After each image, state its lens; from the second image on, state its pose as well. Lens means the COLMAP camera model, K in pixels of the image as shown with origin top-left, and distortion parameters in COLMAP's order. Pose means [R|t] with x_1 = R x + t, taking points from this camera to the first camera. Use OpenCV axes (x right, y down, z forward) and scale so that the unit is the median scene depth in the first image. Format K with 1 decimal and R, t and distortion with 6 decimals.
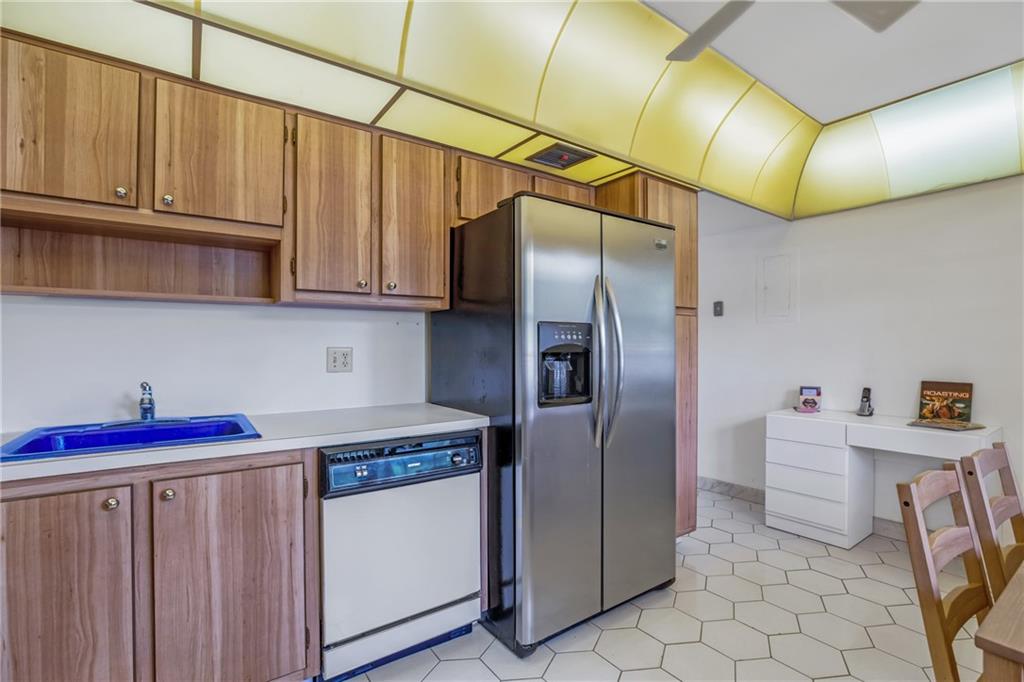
lens RADIAL K [[473.6, 0, 518.2], [0, 473.6, 340.5], [0, 0, 1]] dist [-0.024804, 0.000465]
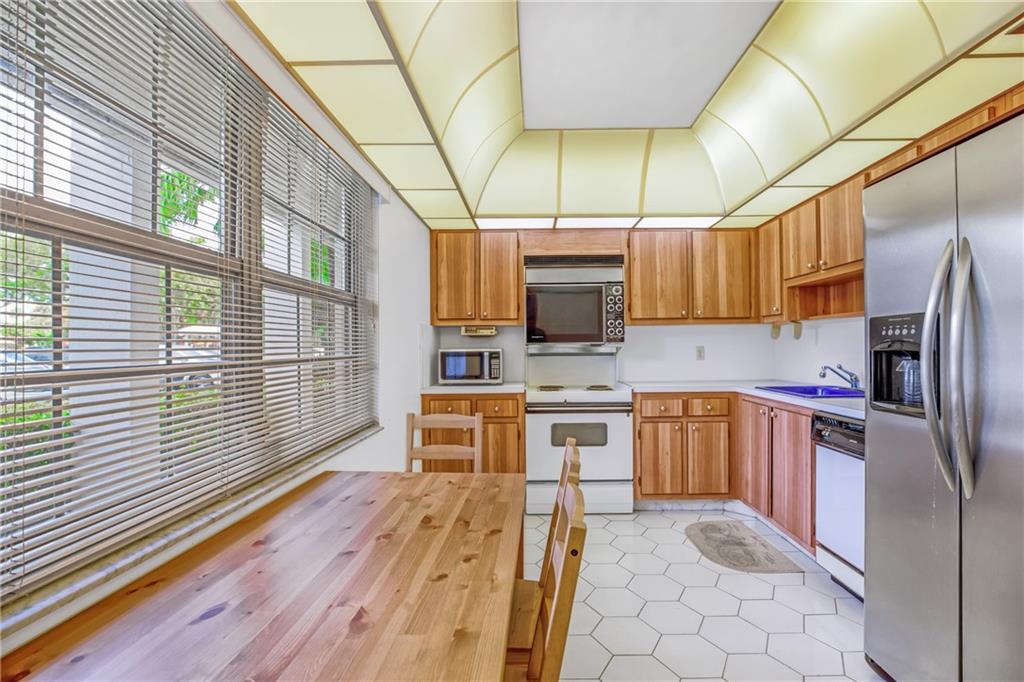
lens RADIAL K [[483.8, 0, 529.0], [0, 483.8, 345.7], [0, 0, 1]] dist [-0.046941, 0.017481]
pose [[-0.592186, 0.000923, -0.805801, 1.268325], [0.012511, 0.999889, -0.008048, 0.016466], [0.805705, -0.014847, -0.592132, 1.063970]]
